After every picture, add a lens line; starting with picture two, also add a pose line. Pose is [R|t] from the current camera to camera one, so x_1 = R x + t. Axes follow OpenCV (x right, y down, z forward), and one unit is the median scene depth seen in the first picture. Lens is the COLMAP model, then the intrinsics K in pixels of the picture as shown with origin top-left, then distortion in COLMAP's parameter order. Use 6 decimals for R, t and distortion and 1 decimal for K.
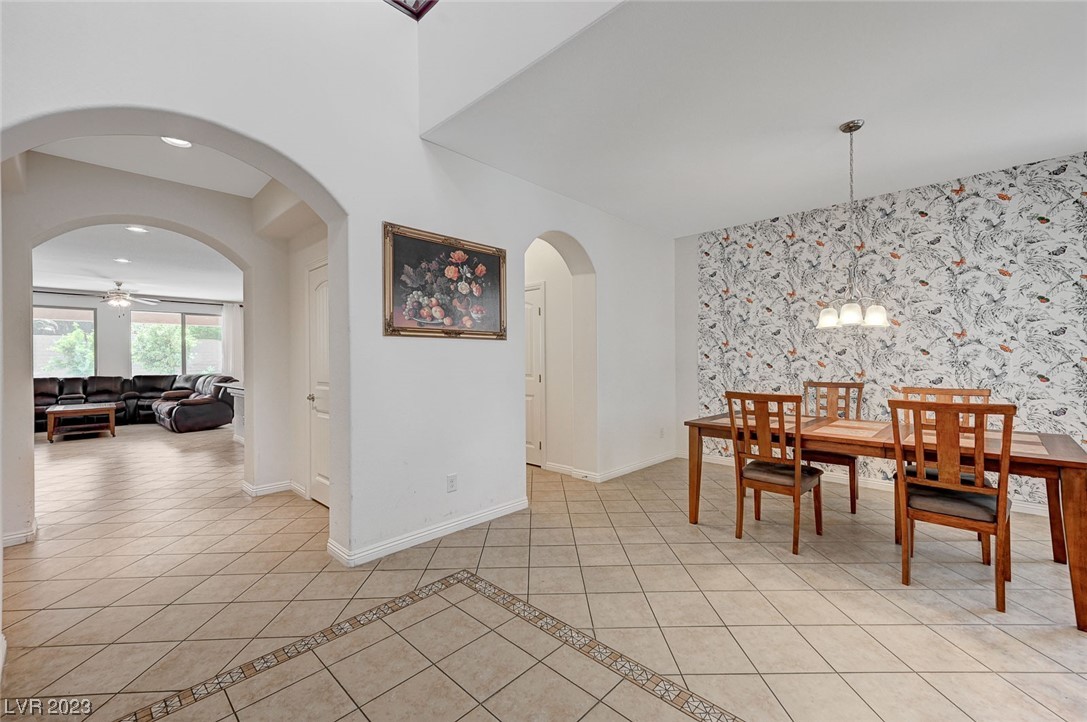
lens RADIAL K [[467.2, 0, 543.5], [0, 467.2, 361.0], [0, 0, 1]] dist [0.036692, -0.000364]
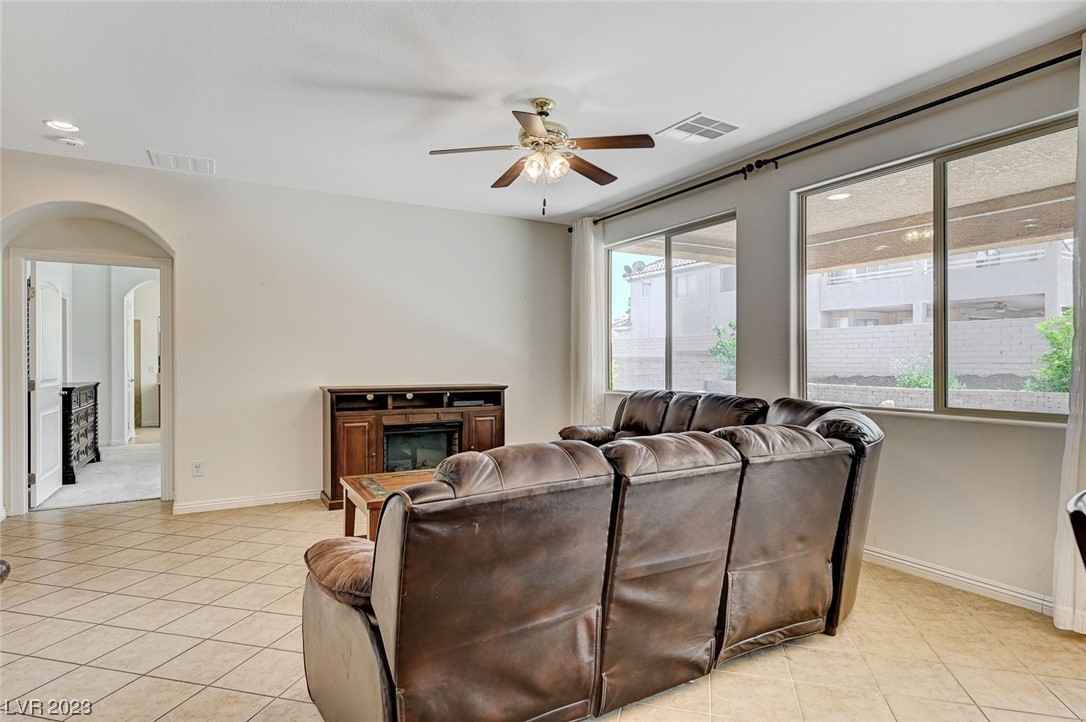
lens RADIAL K [[593.5, 0, 543.0], [0, 593.5, 361.0], [0, 0, 1]] dist [0.000615, 0.000078]
pose [[-0.252887, 0.008749, -0.967456, -0.462398], [0.001805, 0.999962, 0.008572, 0.002324], [0.967494, 0.000422, -0.252893, 1.001655]]
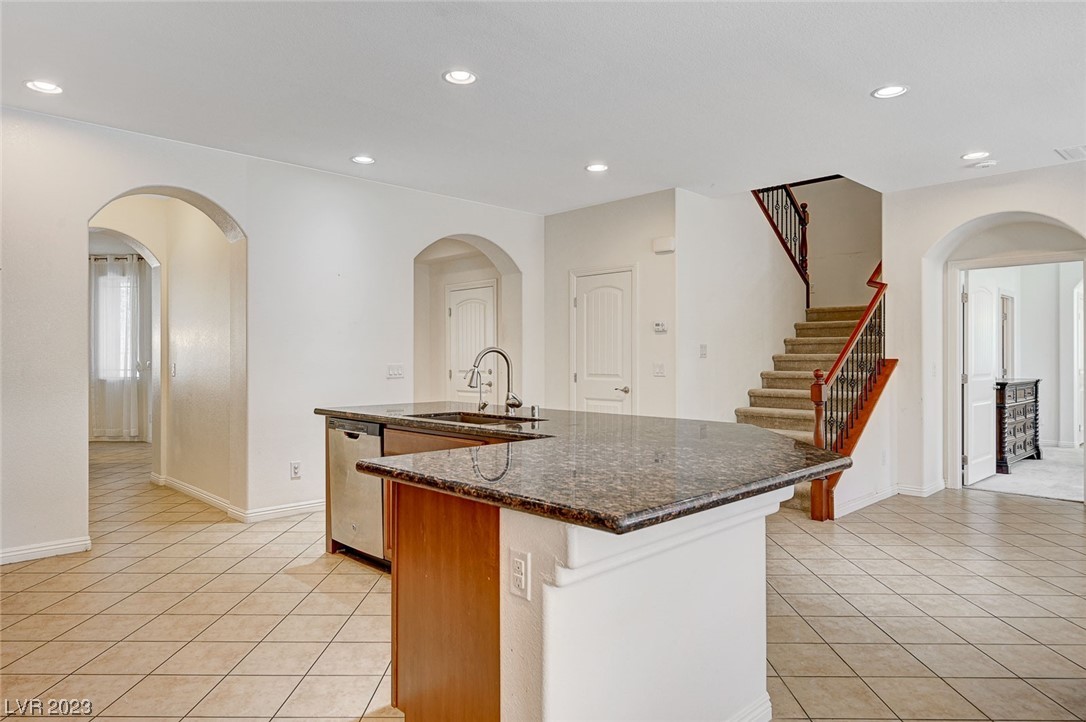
lens RADIAL K [[678.8, 0, 546.7], [0, 678.8, 357.7], [0, 0, 1]] dist [-0.002282, -0.001445]
pose [[-0.999968, 0.006392, 0.004910, -0.434651], [0.006404, 0.999977, 0.002337, 0.001853], [-0.004895, 0.002369, -0.999985, 1.119379]]
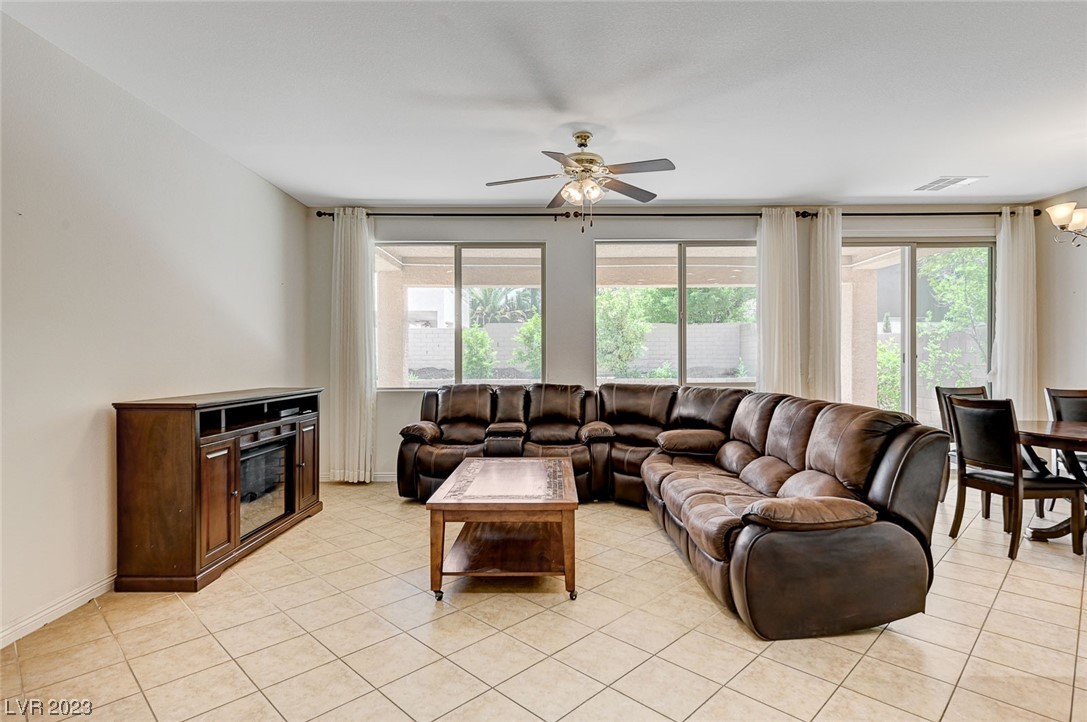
lens RADIAL K [[563.5, 0, 543.5], [0, 563.5, 361.0], [0, 0, 1]] dist [0.001097, 0.000225]
pose [[0.718005, 0.011526, -0.695942, -0.552112], [-0.003317, 0.999908, 0.013138, 0.002062], [0.696030, -0.007125, 0.717978, 0.612466]]
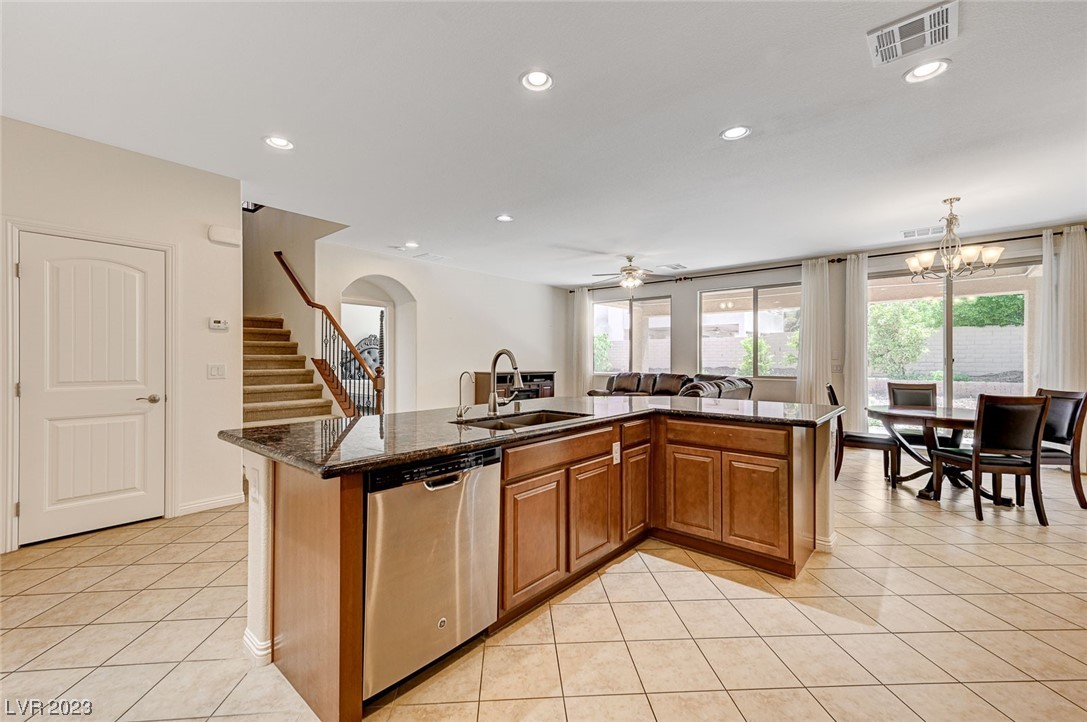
lens RADIAL K [[467.2, 0, 543.5], [0, 467.2, 361.0], [0, 0, 1]] dist [0.036692, -0.000364]
pose [[0.084110, 0.012798, -0.996374, -0.109022], [-0.004498, 0.999912, 0.012464, 0.000043], [0.996446, 0.003433, 0.084160, 0.722275]]
